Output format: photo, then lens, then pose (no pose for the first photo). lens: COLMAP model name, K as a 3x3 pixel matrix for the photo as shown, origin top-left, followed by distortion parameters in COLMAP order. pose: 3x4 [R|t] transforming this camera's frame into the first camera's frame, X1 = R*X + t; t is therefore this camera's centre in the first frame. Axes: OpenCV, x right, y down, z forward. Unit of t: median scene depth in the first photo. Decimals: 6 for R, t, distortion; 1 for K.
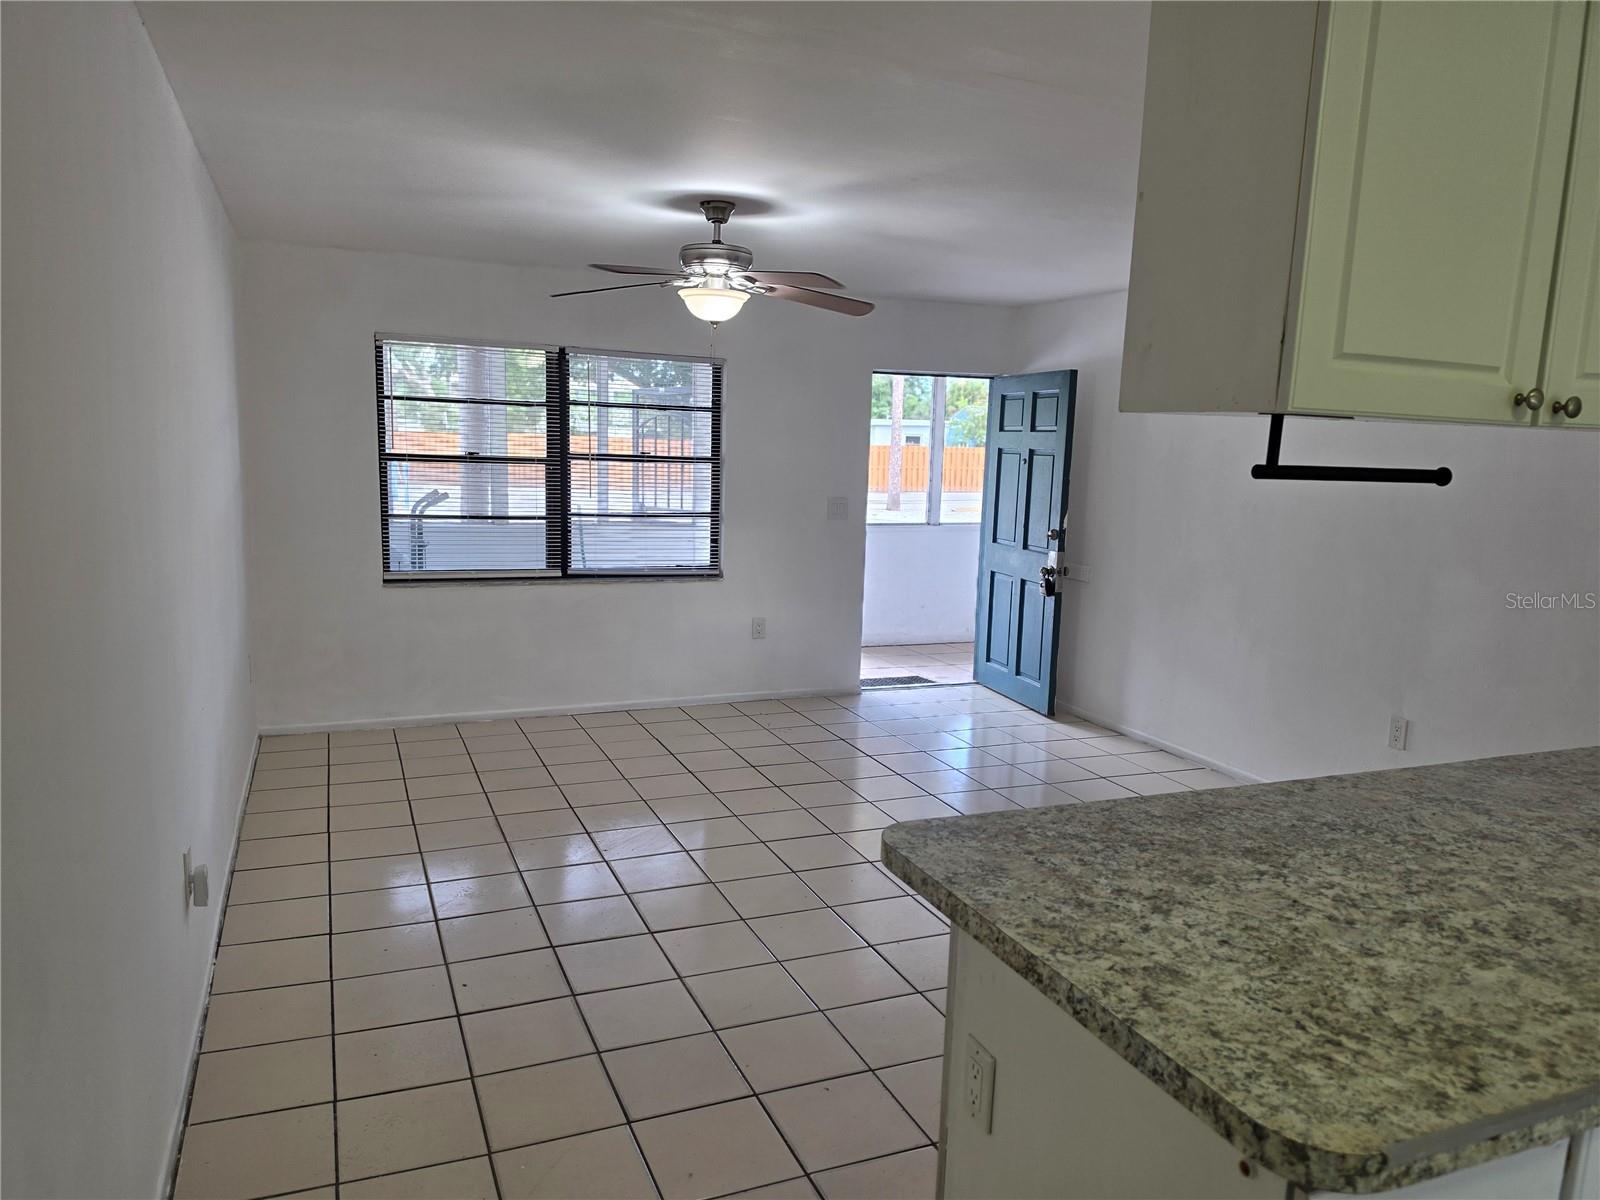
lens RADIAL K [[1098.1, 0, 800.0], [0, 1098.1, 600.0], [0, 0, 1]] dist [0.003807, 0.001110]
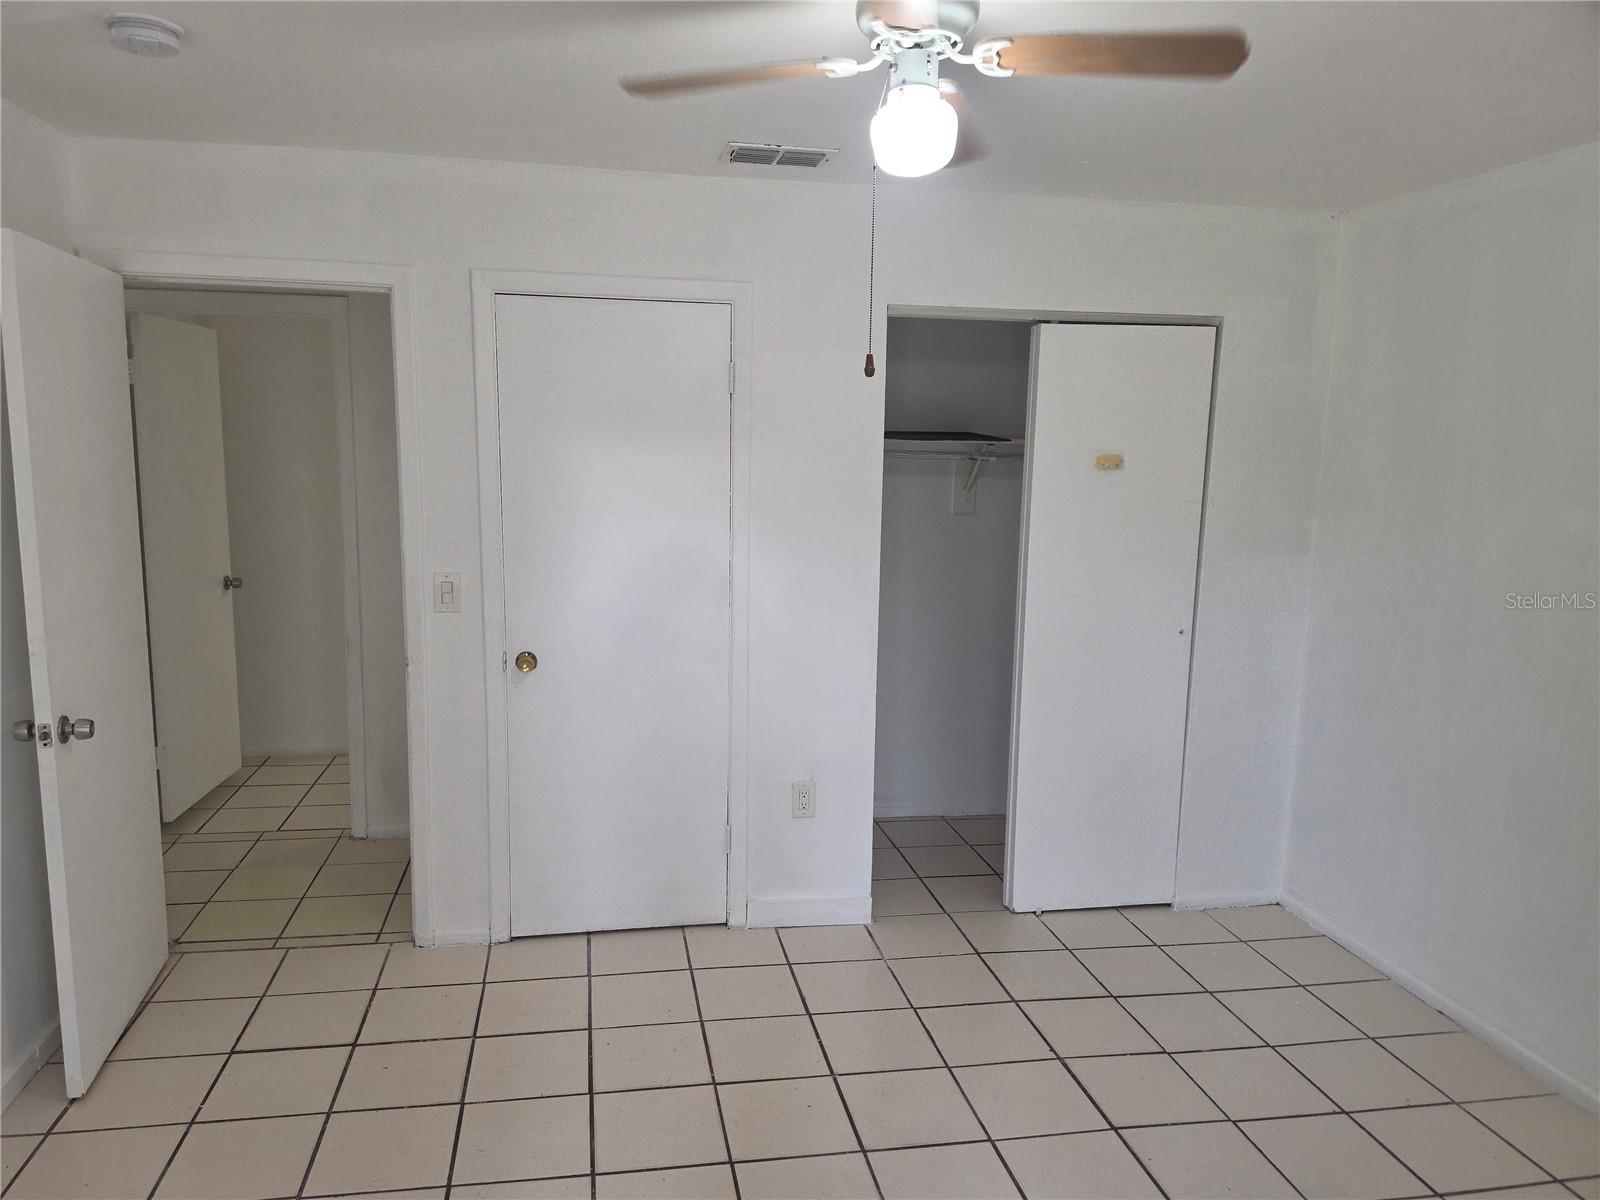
lens RADIAL K [[1064.4, 0, 800.0], [0, 1064.4, 600.0], [0, 0, 1]] dist [-0.001639, -0.000296]
pose [[0.977032, 0.004854, -0.213038, -0.077504], [-0.011496, 0.999485, -0.029947, -0.029014], [0.212783, 0.031708, 0.976585, 0.178062]]
